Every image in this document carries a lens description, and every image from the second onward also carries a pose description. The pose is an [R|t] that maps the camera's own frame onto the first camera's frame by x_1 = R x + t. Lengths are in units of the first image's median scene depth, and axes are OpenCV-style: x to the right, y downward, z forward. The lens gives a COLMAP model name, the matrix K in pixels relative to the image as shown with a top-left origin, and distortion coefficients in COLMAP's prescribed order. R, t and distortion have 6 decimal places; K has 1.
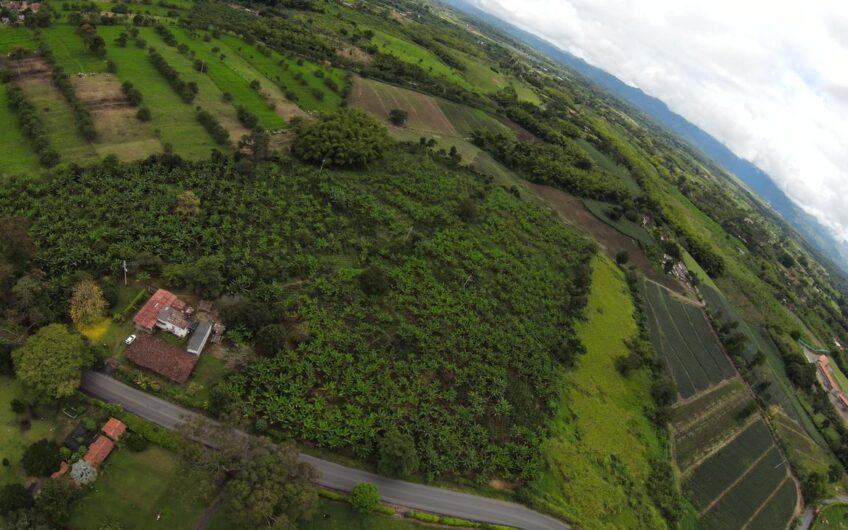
lens RADIAL K [[419.7, 0, 415.1], [0, 419.7, 256.5], [0, 0, 1]] dist [-0.206991, 0.033237]
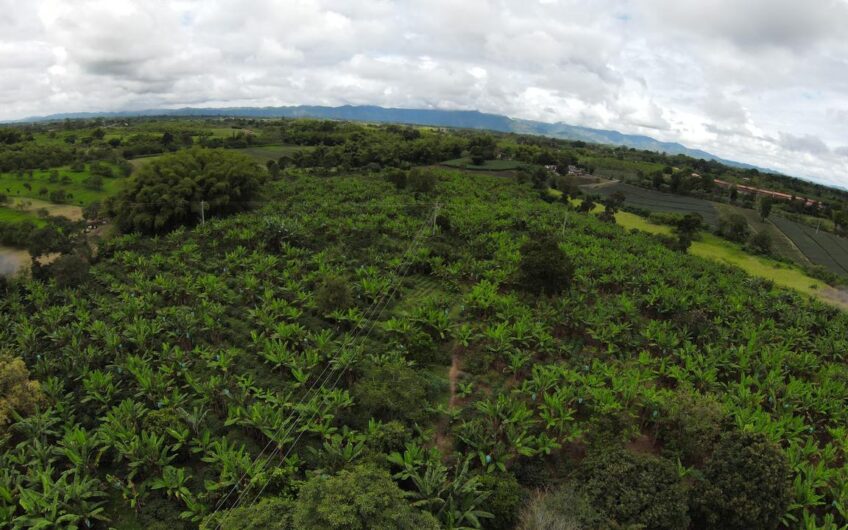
lens RADIAL K [[419.7, 0, 421.1], [0, 419.7, 258.3], [0, 0, 1]] dist [-0.206991, 0.033237]
pose [[0.720859, -0.509882, 0.469450, -0.363828], [0.565230, 0.824473, 0.027550, -0.039717], [-0.401097, 0.245488, 0.882529, 0.583168]]
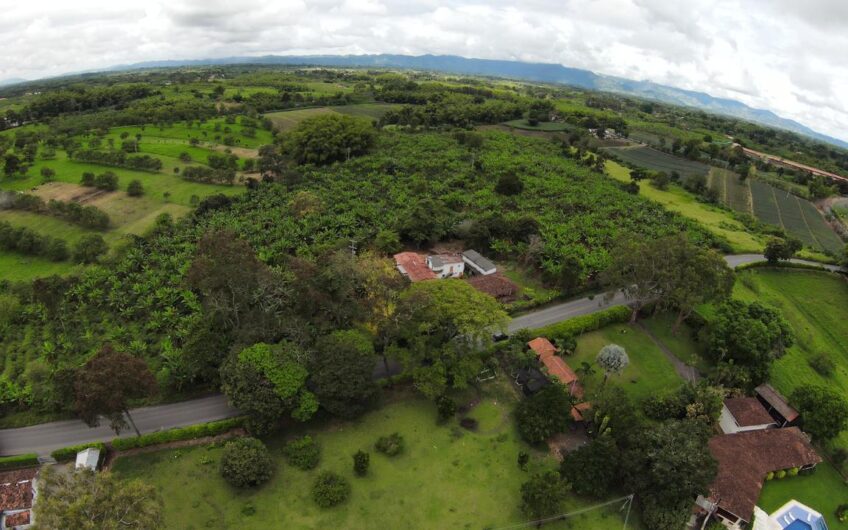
lens RADIAL K [[419.7, 0, 423.1], [0, 419.7, 257.9], [0, 0, 1]] dist [-0.206991, 0.033237]
pose [[0.816946, -0.504522, 0.279385, -0.602231], [0.517697, 0.855029, 0.030246, 0.063945], [-0.254142, 0.119928, 0.959703, 0.058558]]
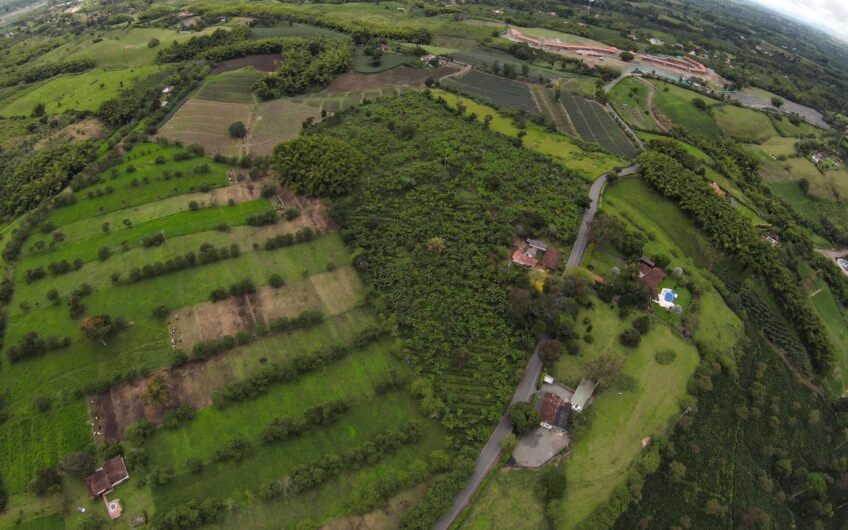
lens RADIAL K [[419.7, 0, 424.6], [0, 419.7, 253.8], [0, 0, 1]] dist [-0.206991, 0.033237]
pose [[0.374490, -0.843970, 0.384021, -1.115609], [0.618798, 0.535917, 0.574354, -0.968136], [-0.690541, 0.022541, 0.722942, -0.149427]]
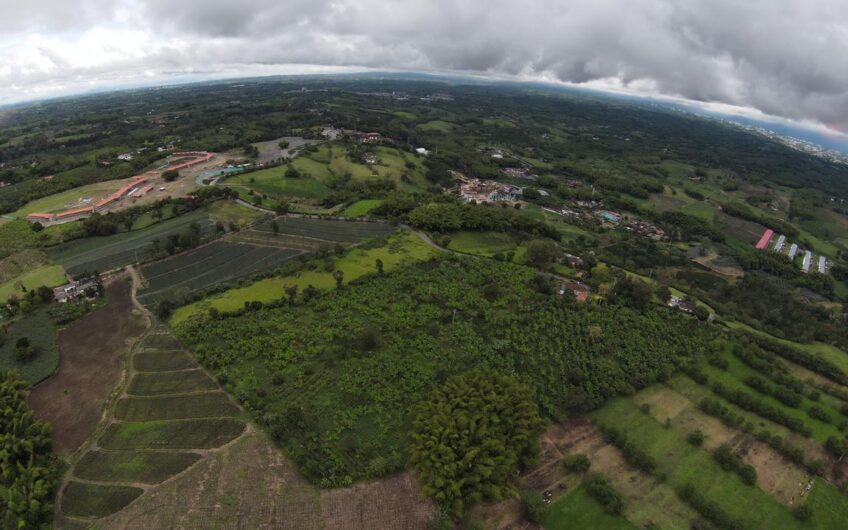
lens RADIAL K [[419.7, 0, 426.1], [0, 419.7, 256.9], [0, 0, 1]] dist [-0.206991, 0.033237]
pose [[-0.820984, -0.548556, 0.158341, -0.060241], [-0.100171, 0.411414, 0.905927, -1.575778], [-0.562095, 0.727891, -0.392714, 1.647355]]
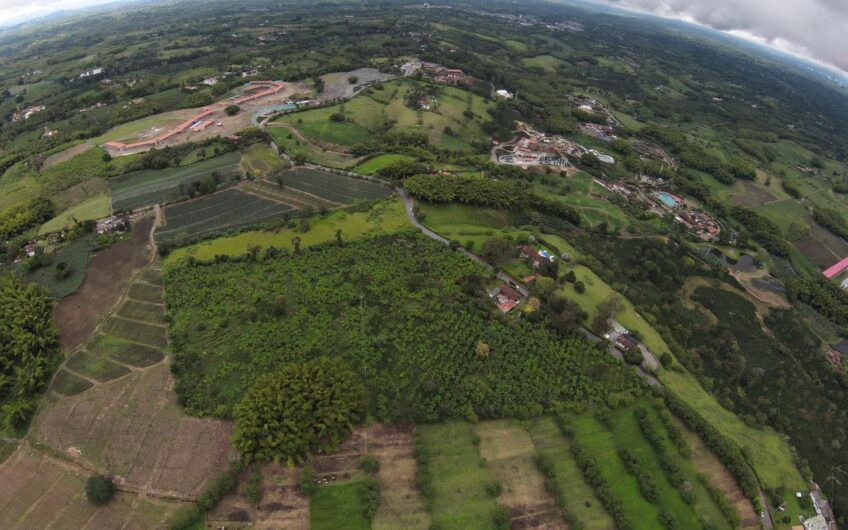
lens RADIAL K [[419.7, 0, 421.8], [0, 419.7, 256.7], [0, 0, 1]] dist [-0.206991, 0.033237]
pose [[-0.658582, -0.712674, 0.241590, -0.485938], [0.105380, 0.230538, 0.967340, -1.804372], [-0.745094, 0.662531, -0.076726, 0.946810]]
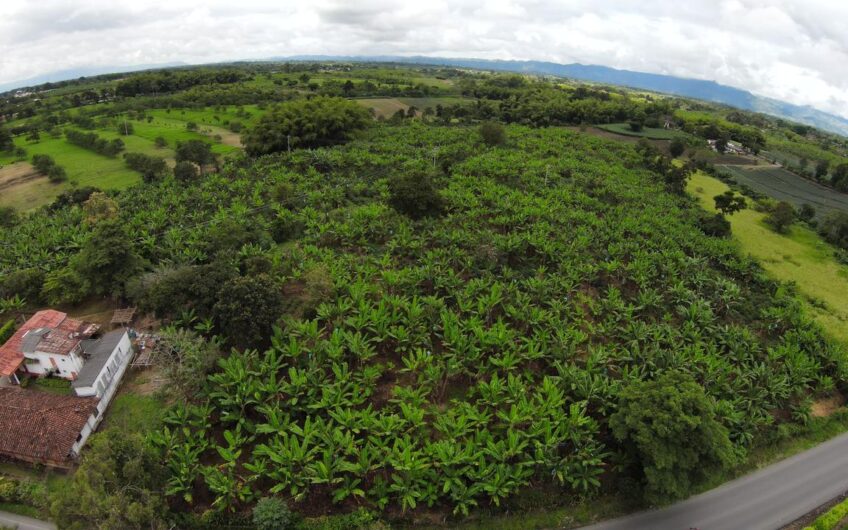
lens RADIAL K [[419.7, 0, 421.4], [0, 419.7, 257.7], [0, 0, 1]] dist [-0.206991, 0.033237]
pose [[0.921395, -0.388528, 0.008806, -0.115539], [0.386522, 0.913809, -0.124714, 0.186474], [0.040408, 0.118315, 0.992154, 0.392607]]
